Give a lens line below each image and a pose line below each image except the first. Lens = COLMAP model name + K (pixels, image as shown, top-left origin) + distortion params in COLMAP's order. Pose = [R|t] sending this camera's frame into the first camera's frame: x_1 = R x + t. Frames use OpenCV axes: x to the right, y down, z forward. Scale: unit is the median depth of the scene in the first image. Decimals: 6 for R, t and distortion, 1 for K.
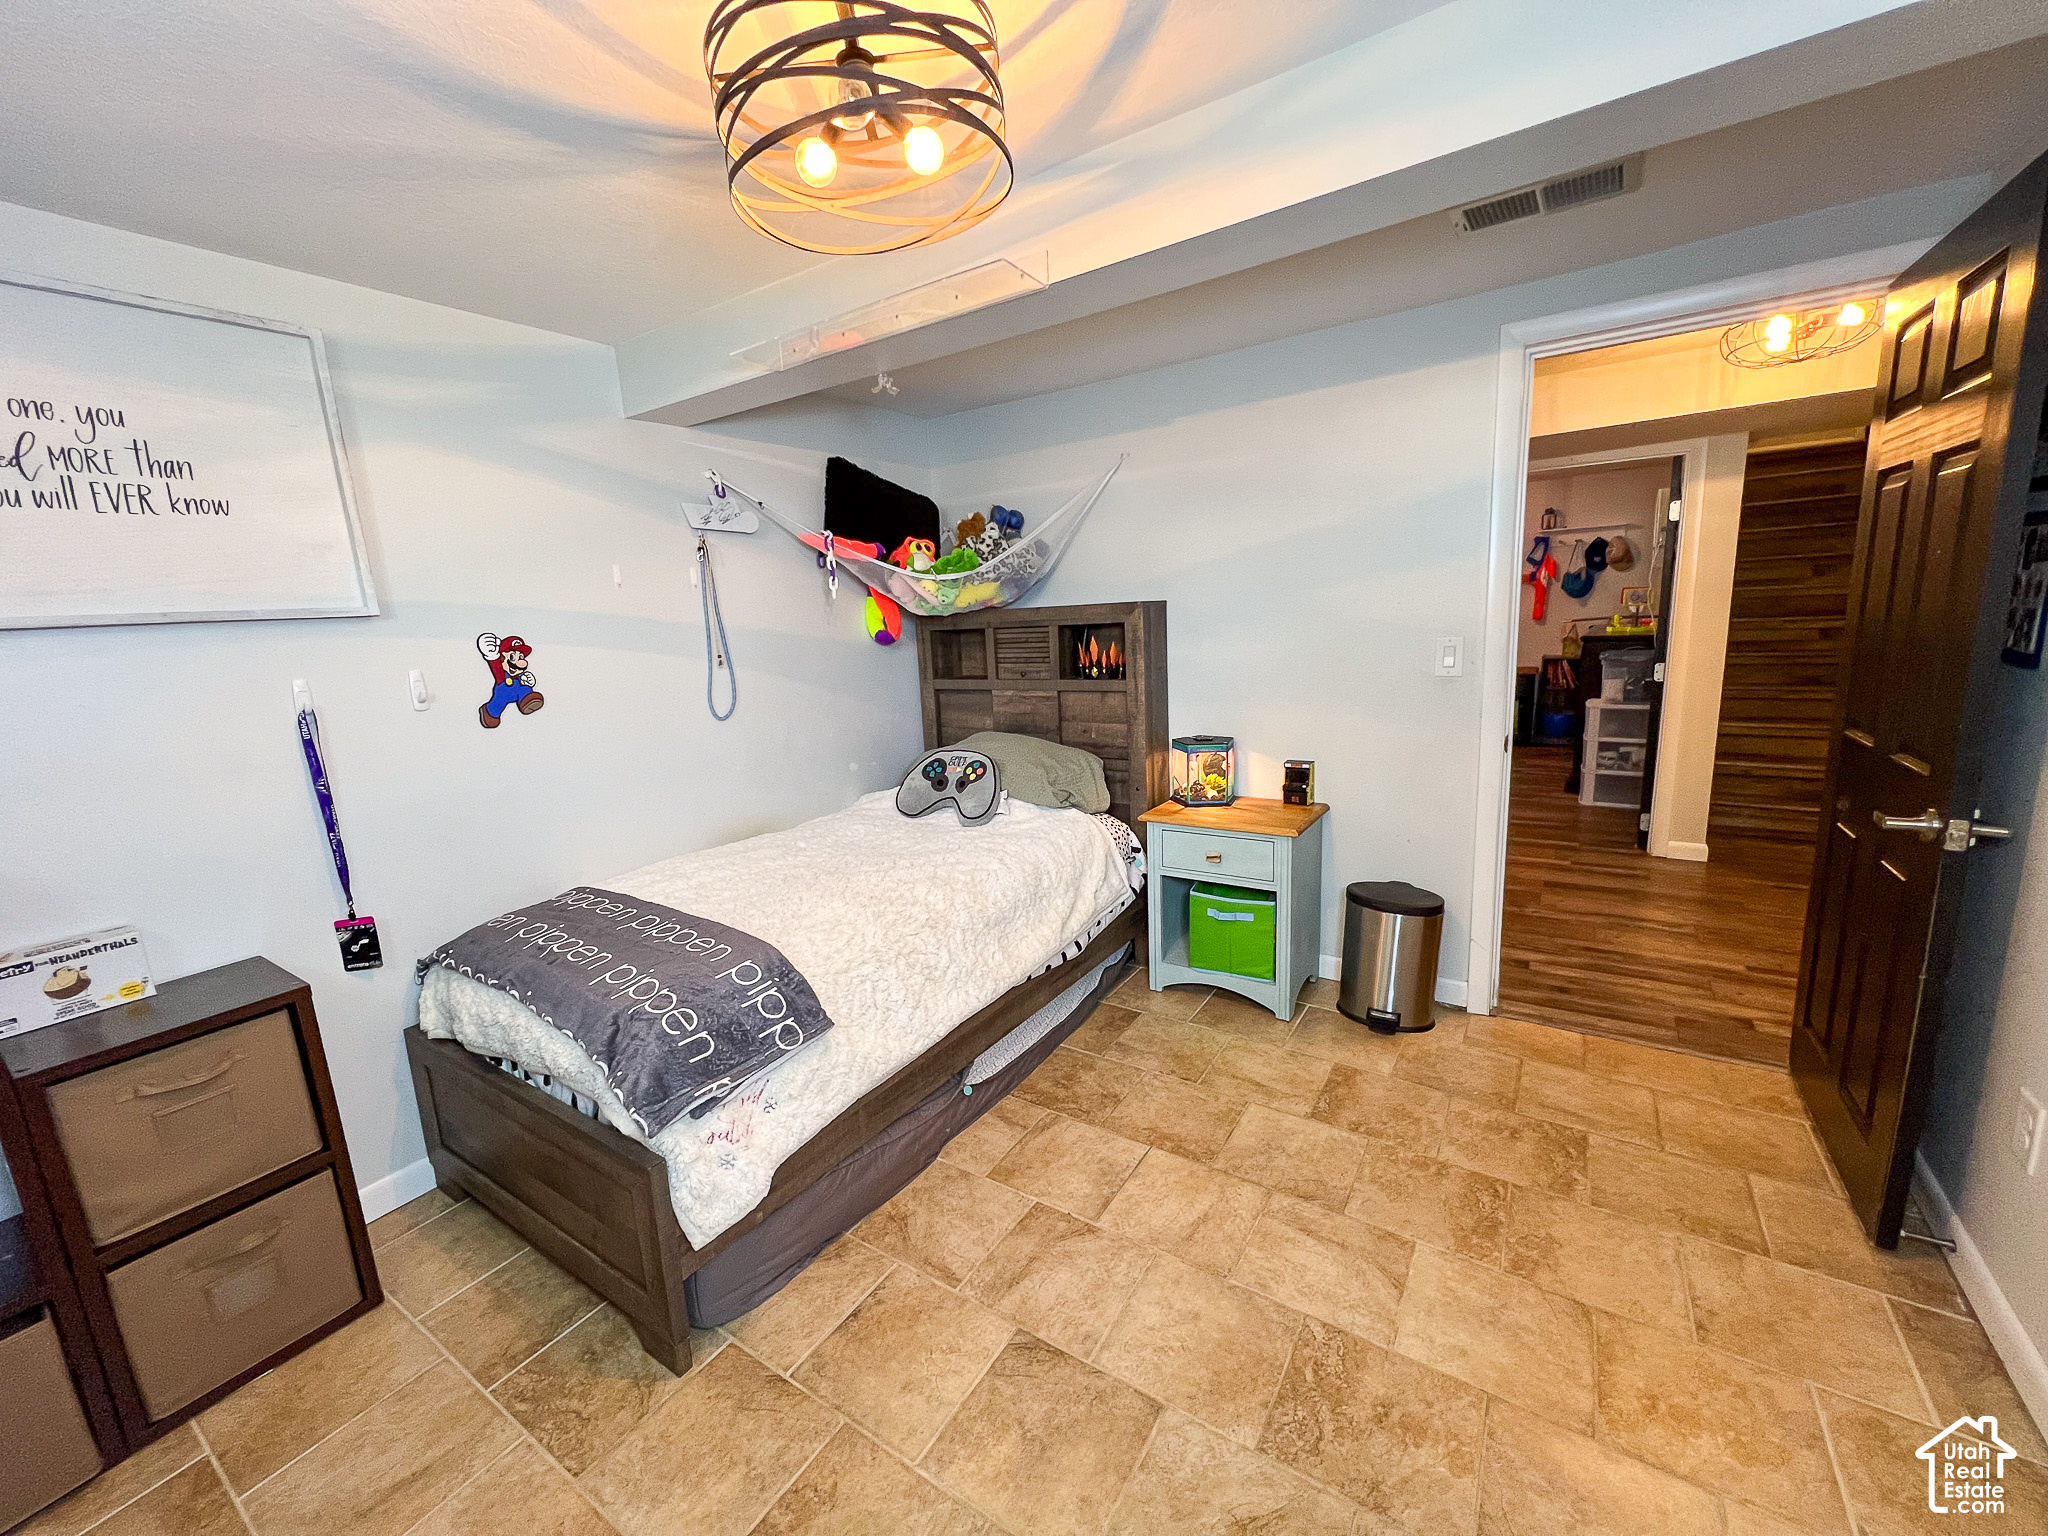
lens RADIAL K [[817.4, 0, 1021.8], [0, 817.4, 767.5], [0, 0, 1]] dist [-0.004577, 0.001482]
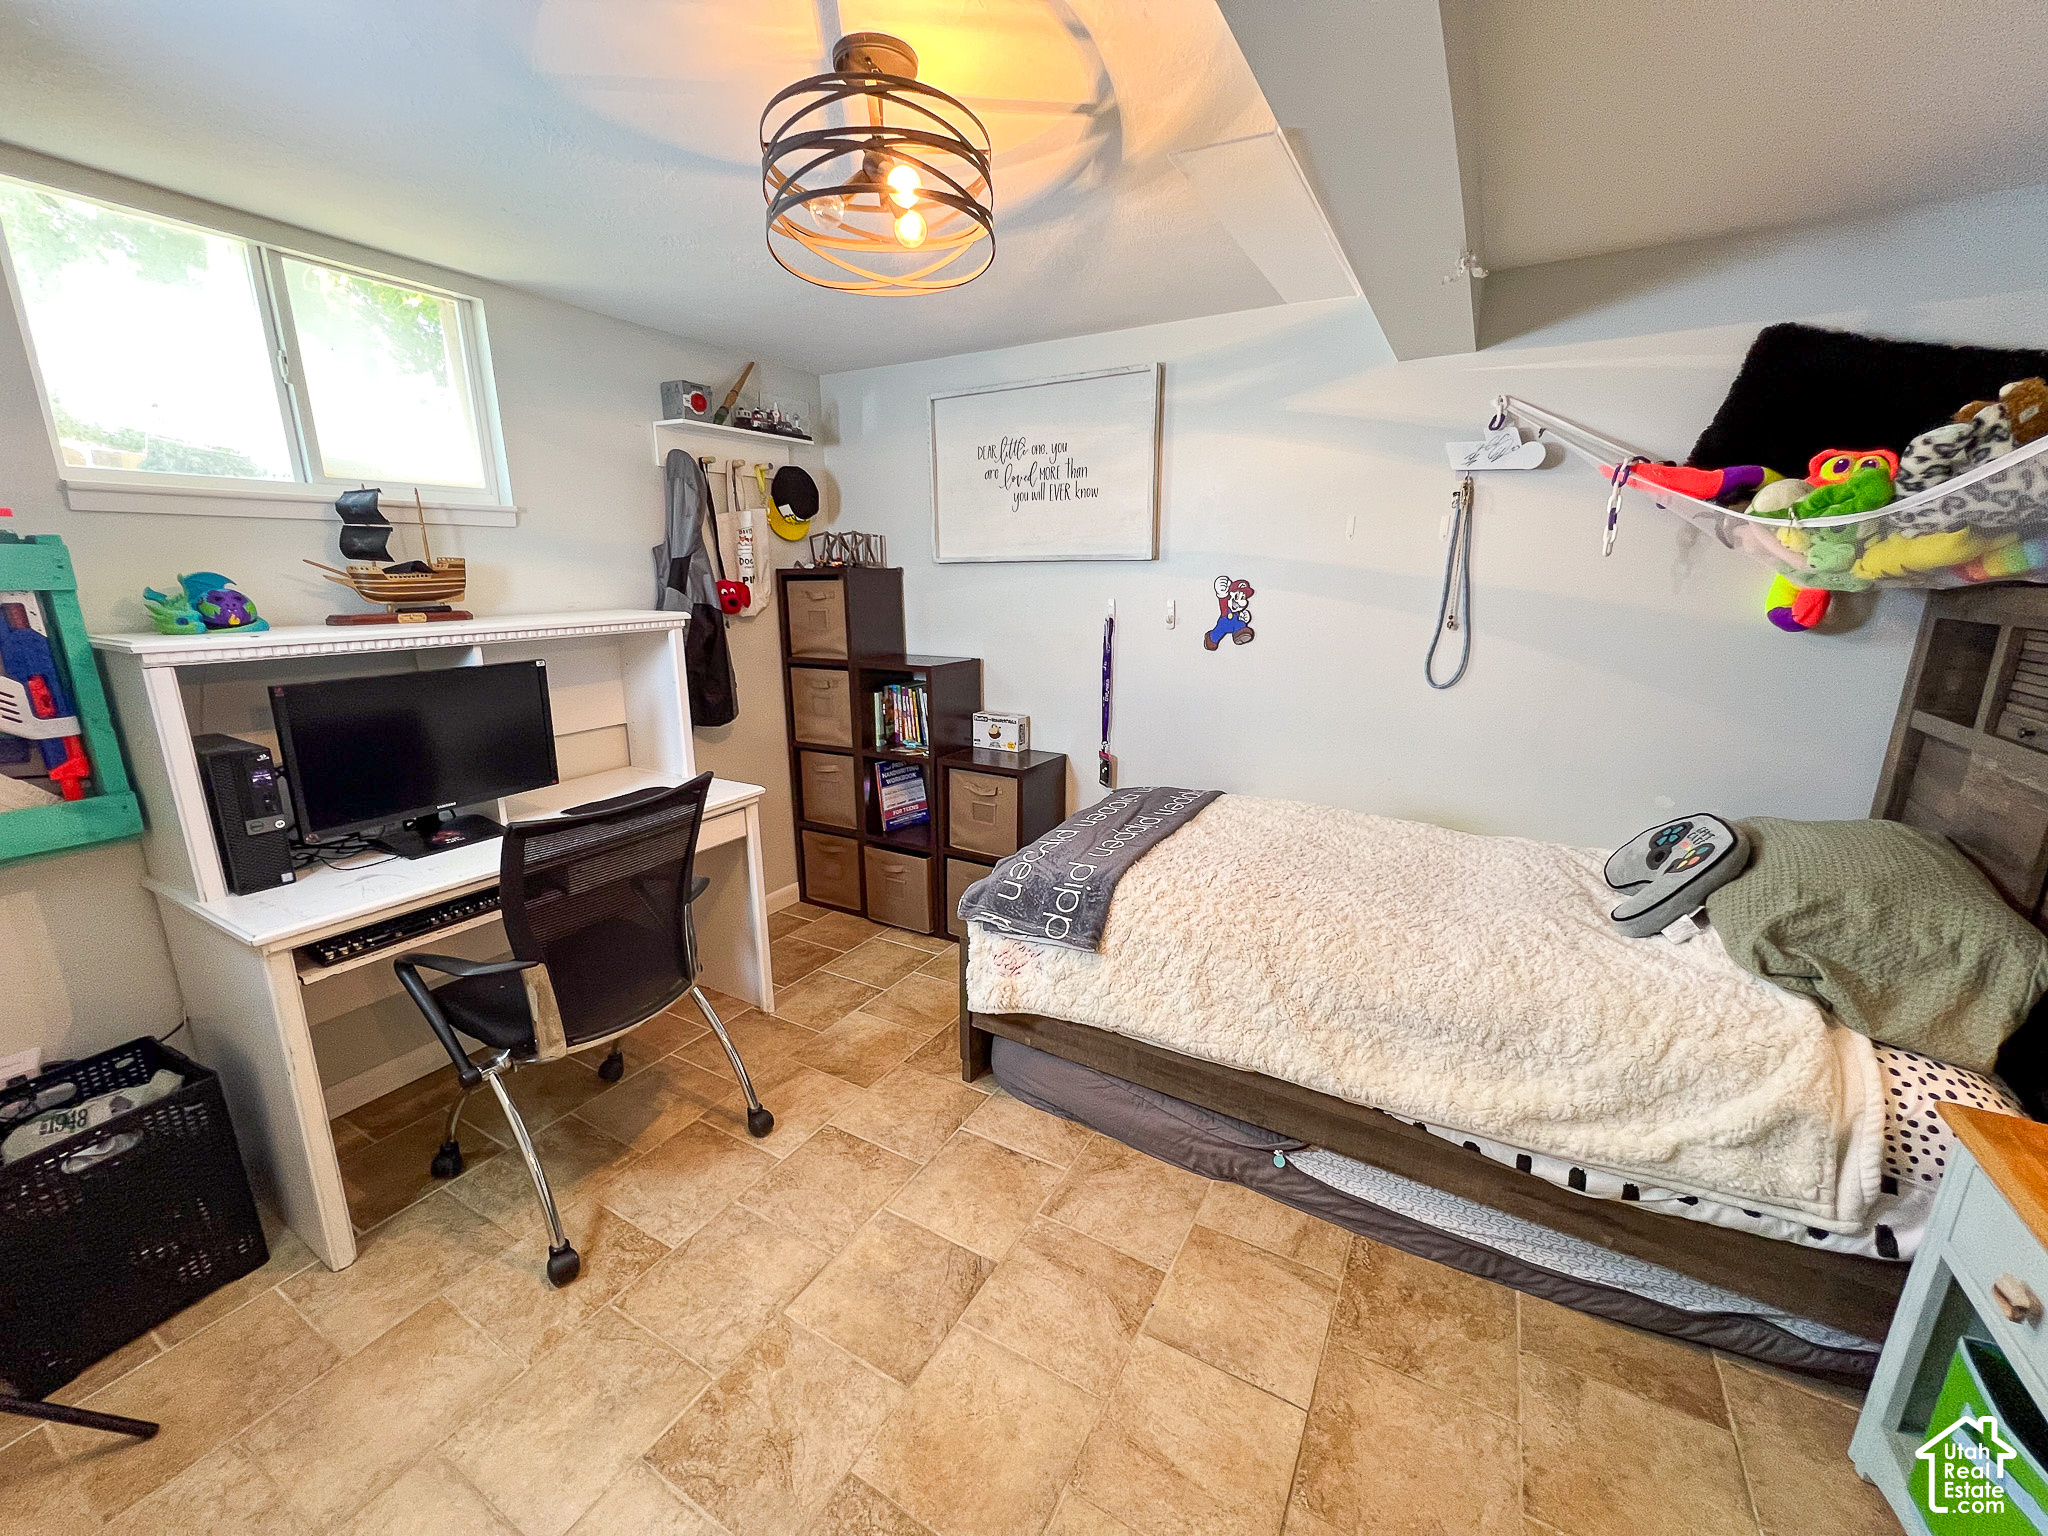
lens RADIAL K [[817.4, 0, 1016.6], [0, 817.4, 768.8], [0, 0, 1]] dist [-0.004577, 0.001482]
pose [[0.056675, 0.288446, -0.955817, 0.612793], [-0.194095, 0.942274, 0.272850, -0.163035], [0.979344, 0.170055, 0.109389, 0.585529]]
